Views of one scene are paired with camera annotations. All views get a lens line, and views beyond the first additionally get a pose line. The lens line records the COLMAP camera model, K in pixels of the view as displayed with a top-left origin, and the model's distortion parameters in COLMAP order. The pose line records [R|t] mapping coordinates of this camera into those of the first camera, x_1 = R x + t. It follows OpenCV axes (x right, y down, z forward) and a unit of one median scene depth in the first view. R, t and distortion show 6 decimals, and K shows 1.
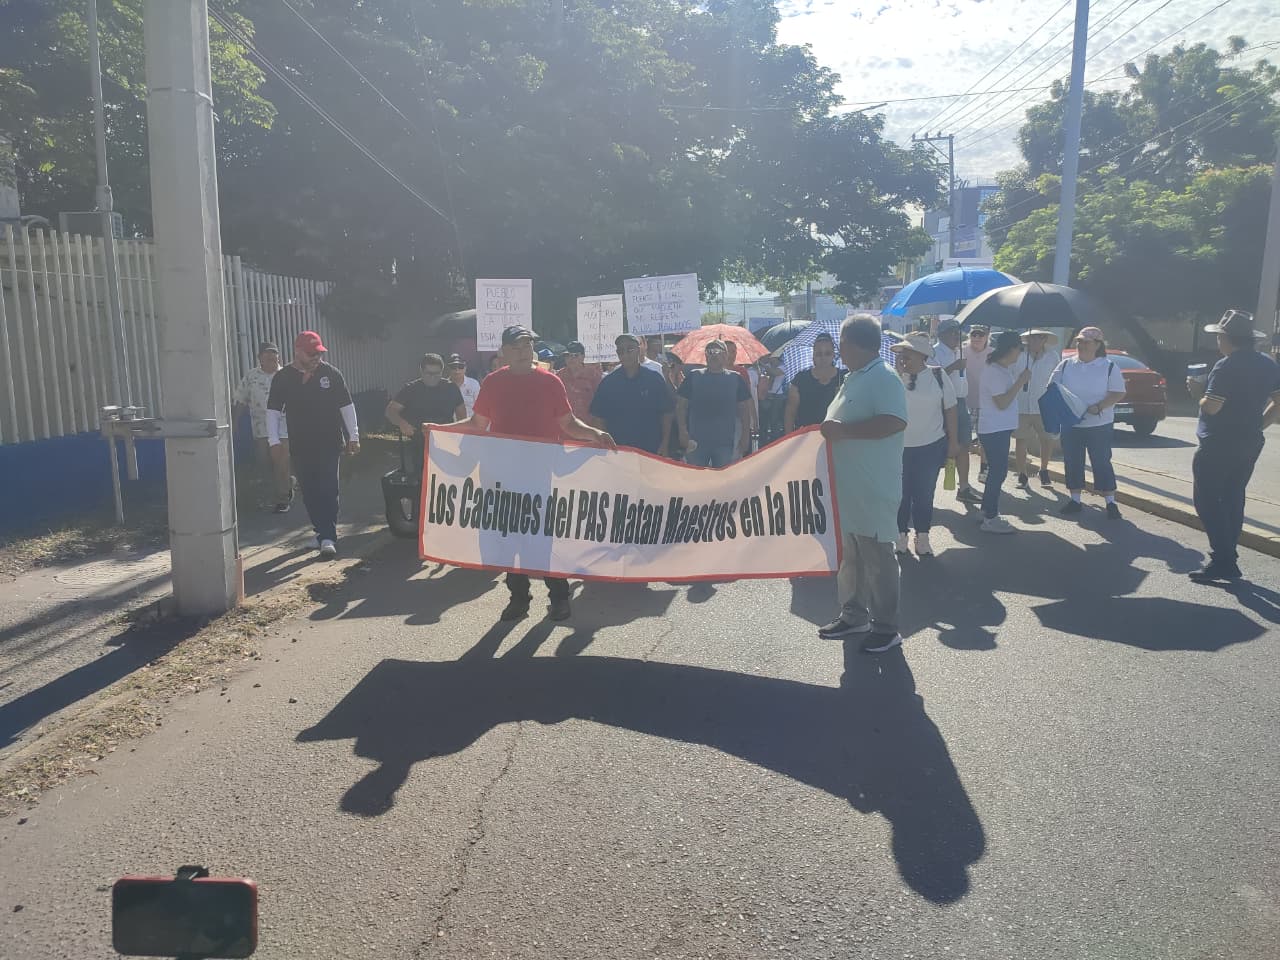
lens RADIAL K [[932.9, 0, 649.8], [0, 932.9, 479.9], [0, 0, 1]] dist [0.051497, -0.041688]
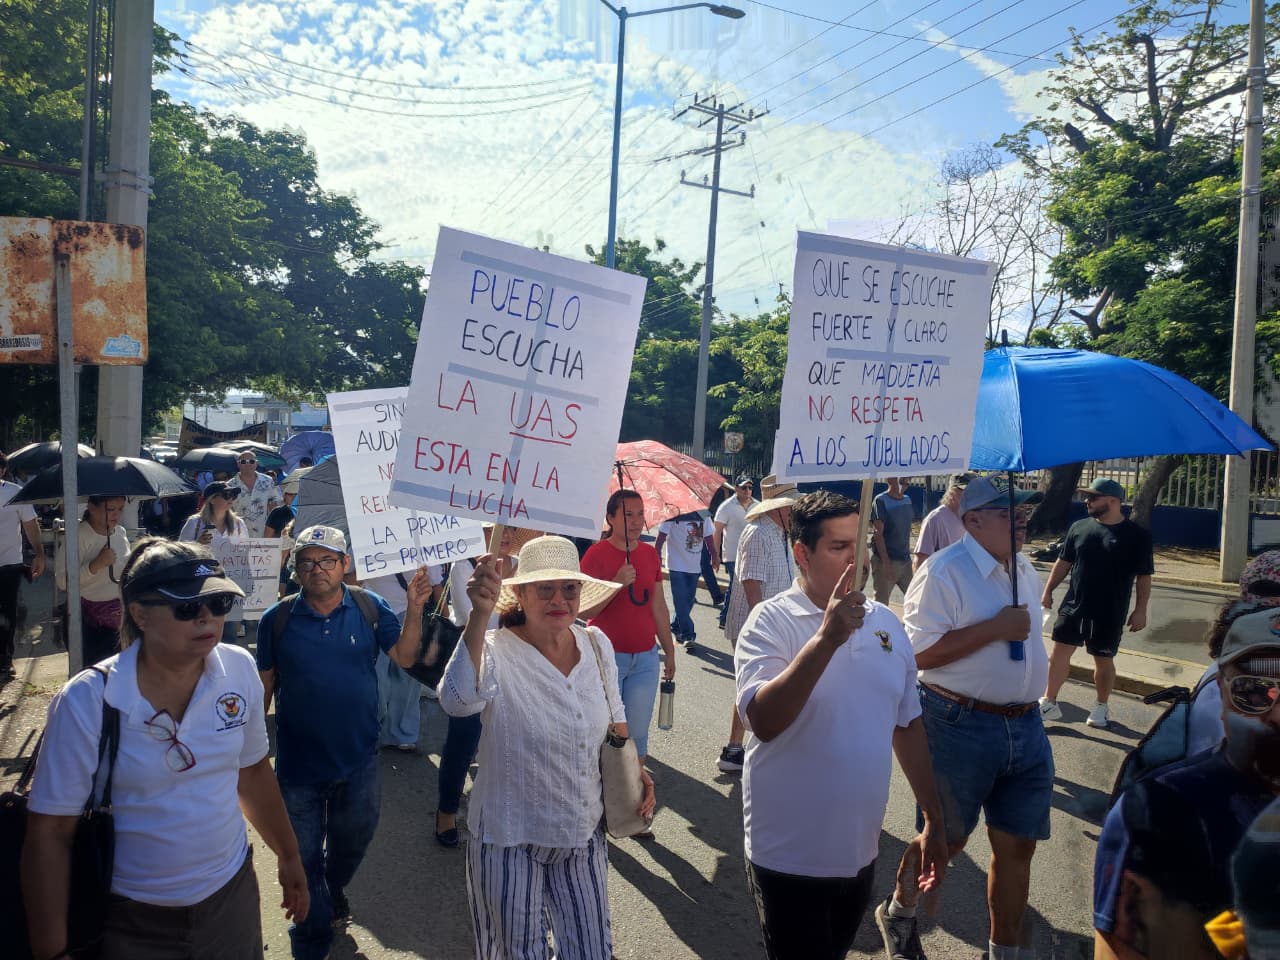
lens RADIAL K [[932.9, 0, 644.7], [0, 932.9, 471.9], [0, 0, 1]] dist [0.051497, -0.041688]
pose [[0.853980, 0.027895, 0.519557, -0.086699], [0.035333, 0.993148, -0.111397, 0.004724], [-0.519104, 0.113489, 0.847143, -0.080310]]
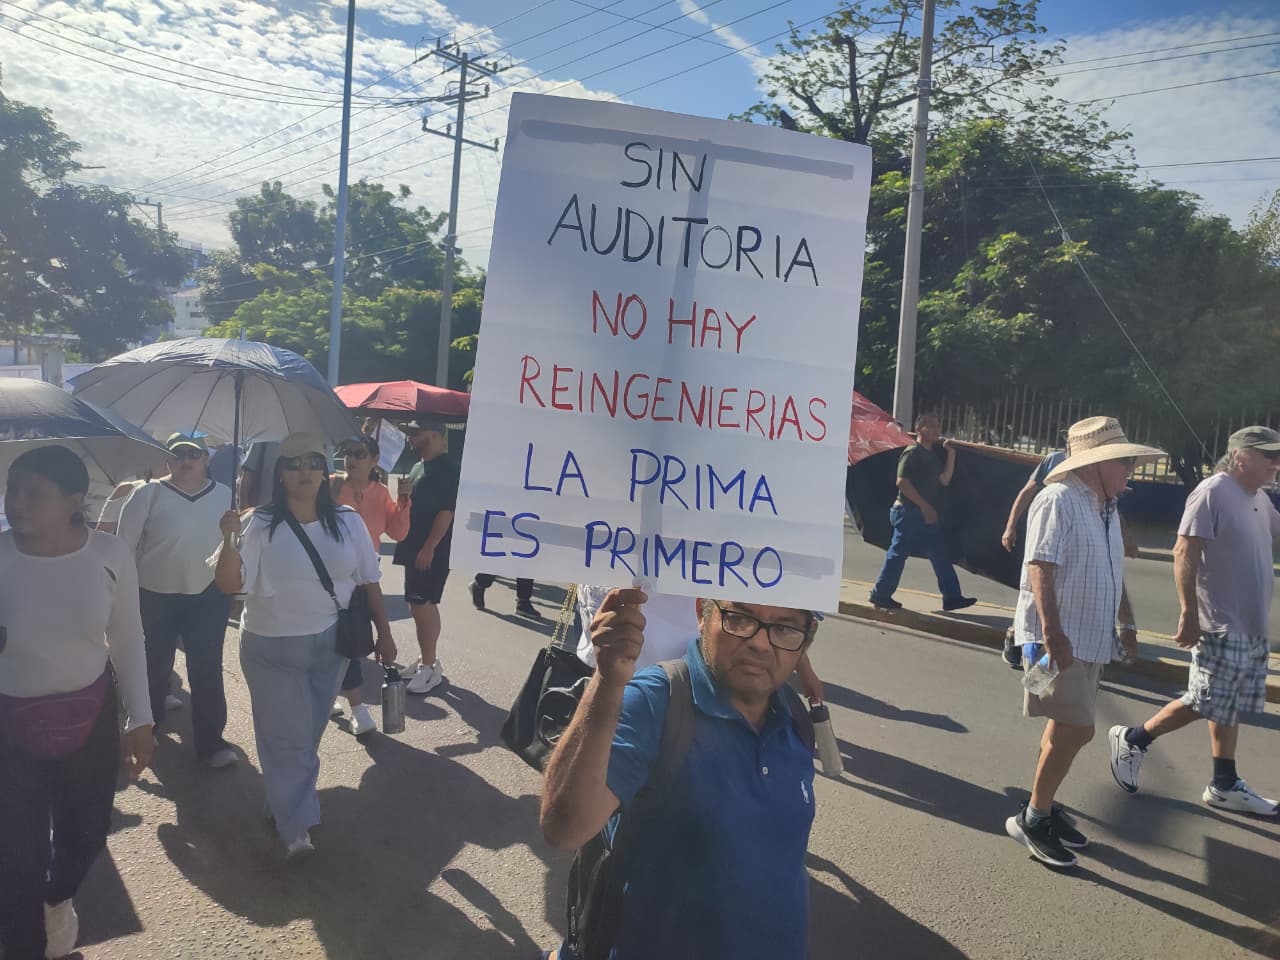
lens RADIAL K [[932.9, 0, 640.6], [0, 932.9, 464.4], [0, 0, 1]] dist [0.051497, -0.041688]
pose [[0.692650, 0.011795, 0.721177, -0.092535], [0.048721, 0.996818, -0.063096, 0.012495], [-0.719627, 0.078840, 0.689871, -0.104982]]
